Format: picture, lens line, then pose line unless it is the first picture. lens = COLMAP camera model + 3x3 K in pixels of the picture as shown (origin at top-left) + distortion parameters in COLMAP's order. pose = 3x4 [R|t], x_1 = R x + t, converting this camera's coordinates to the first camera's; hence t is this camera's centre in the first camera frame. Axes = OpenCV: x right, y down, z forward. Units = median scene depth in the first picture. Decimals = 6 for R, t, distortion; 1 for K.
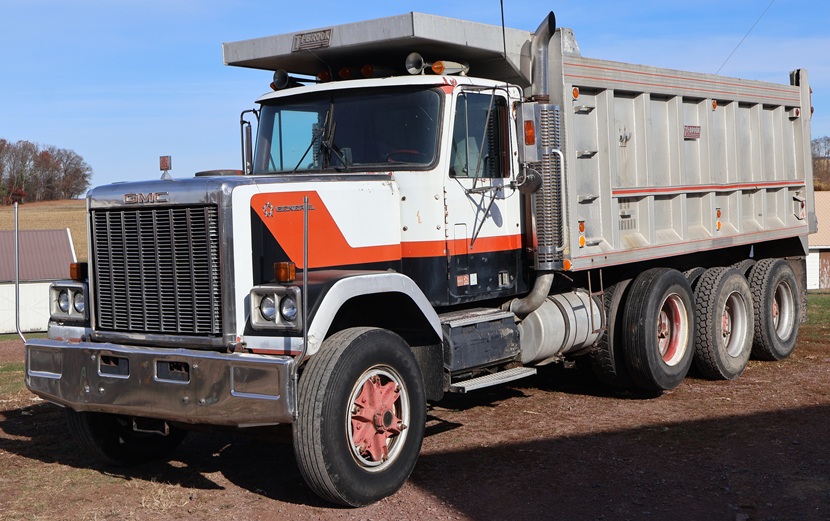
lens RADIAL K [[1200.1, 0, 456.1], [0, 1200.1, 313.8], [0, 0, 1]] dist [-0.005459, 0.036131]
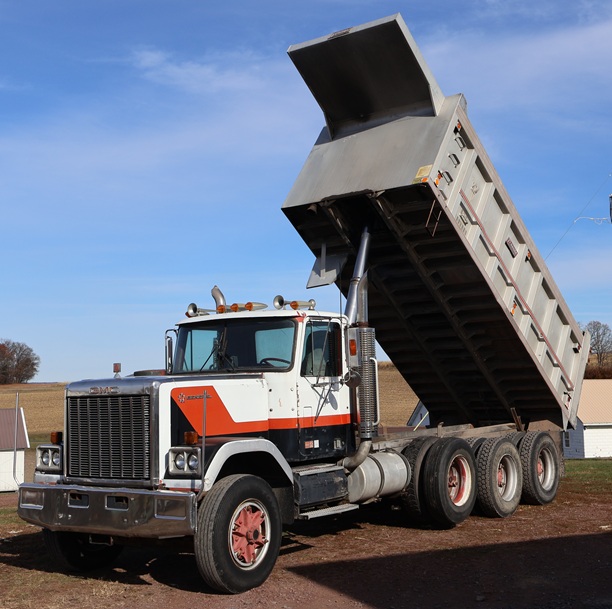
lens RADIAL K [[980.8, 0, 306.0], [0, 980.8, 304.5], [0, 0, 1]] dist [-0.004230, 0.038369]
pose [[0.999549, -0.001129, -0.030018, 0.040219], [-0.004151, 0.984514, -0.175257, 0.015448], [0.029751, 0.175303, 0.984065, -0.252325]]
